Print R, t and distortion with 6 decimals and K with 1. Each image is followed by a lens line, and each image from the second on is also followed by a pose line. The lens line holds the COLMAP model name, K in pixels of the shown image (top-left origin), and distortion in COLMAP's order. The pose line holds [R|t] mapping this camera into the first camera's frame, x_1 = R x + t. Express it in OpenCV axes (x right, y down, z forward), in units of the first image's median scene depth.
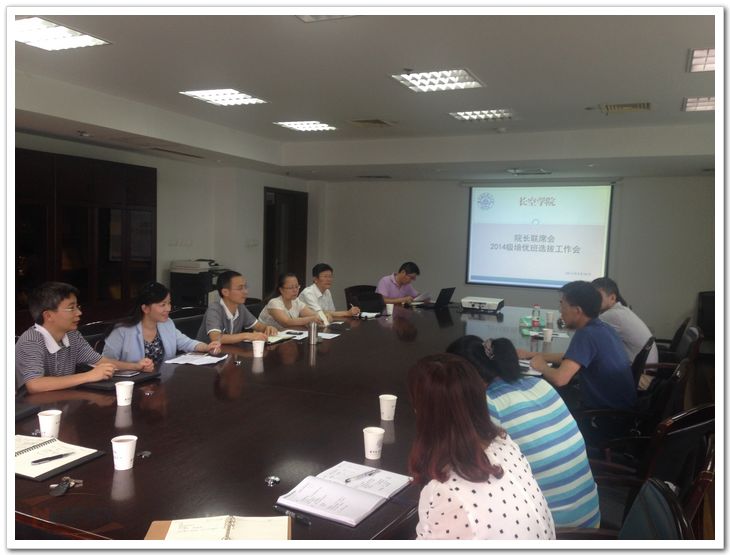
lens RADIAL K [[675.5, 0, 365.0], [0, 675.5, 277.5], [0, 0, 1]] dist [0.175523, -0.430861]
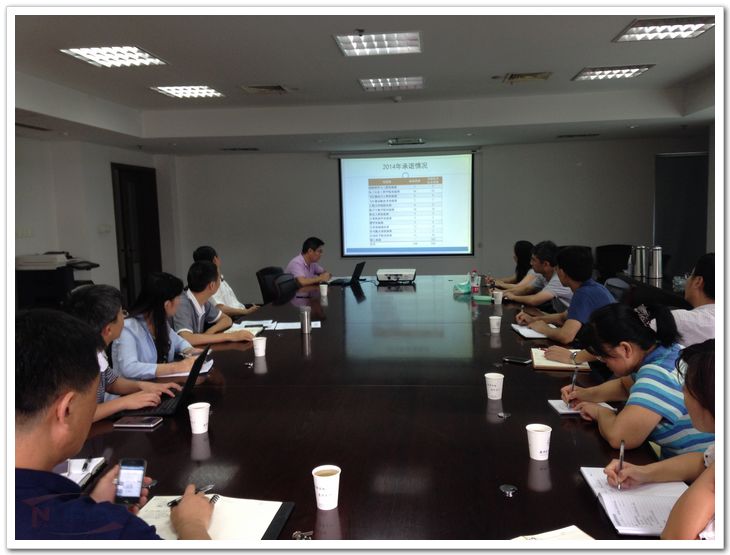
lens RADIAL K [[675.5, 0, 365.0], [0, 675.5, 277.5], [0, 0, 1]] dist [0.175523, -0.430861]
pose [[0.931448, -0.087616, 0.353168, -0.214182], [0.074627, 0.995944, 0.050258, -0.011034], [-0.356139, -0.020457, 0.934209, 0.087215]]
